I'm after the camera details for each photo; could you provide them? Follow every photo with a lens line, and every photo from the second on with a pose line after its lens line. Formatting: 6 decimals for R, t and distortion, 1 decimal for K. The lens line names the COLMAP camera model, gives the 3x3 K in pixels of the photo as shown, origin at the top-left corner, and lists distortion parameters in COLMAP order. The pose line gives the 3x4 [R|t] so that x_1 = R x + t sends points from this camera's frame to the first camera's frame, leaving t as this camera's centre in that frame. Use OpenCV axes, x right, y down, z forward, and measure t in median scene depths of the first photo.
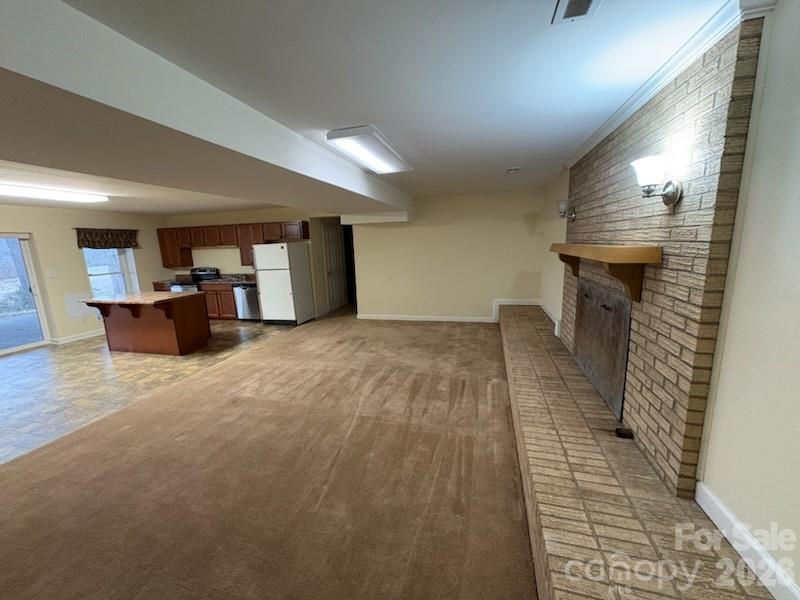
lens RADIAL K [[318.0, 0, 401.1], [0, 318.0, 302.8], [0, 0, 1]] dist [-0.002323, -0.000054]
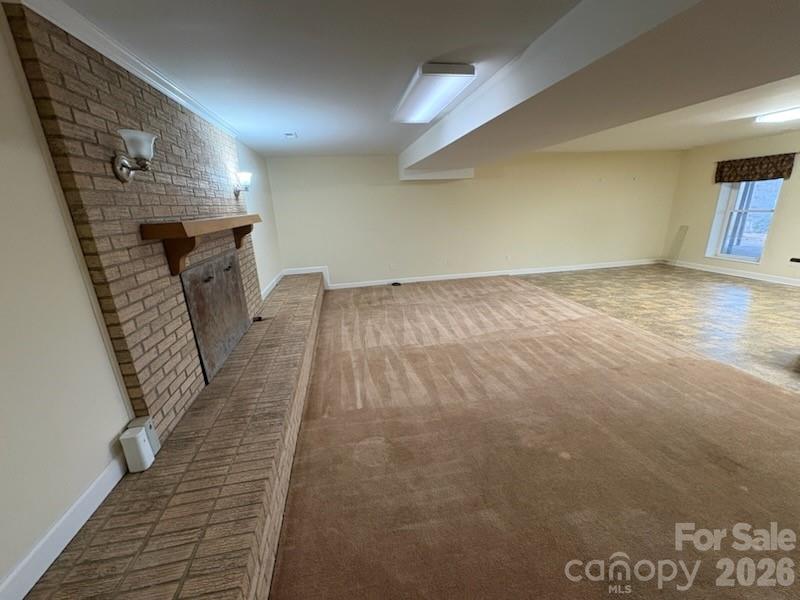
lens RADIAL K [[318.0, 0, 400.0], [0, 318.0, 296.9], [0, 0, 1]] dist [-0.002323, -0.000054]
pose [[-0.904964, 0.187465, -0.381966, 0.340358], [-0.006306, 0.891702, 0.452578, -0.286158], [0.425442, 0.411976, -0.805776, 1.472058]]
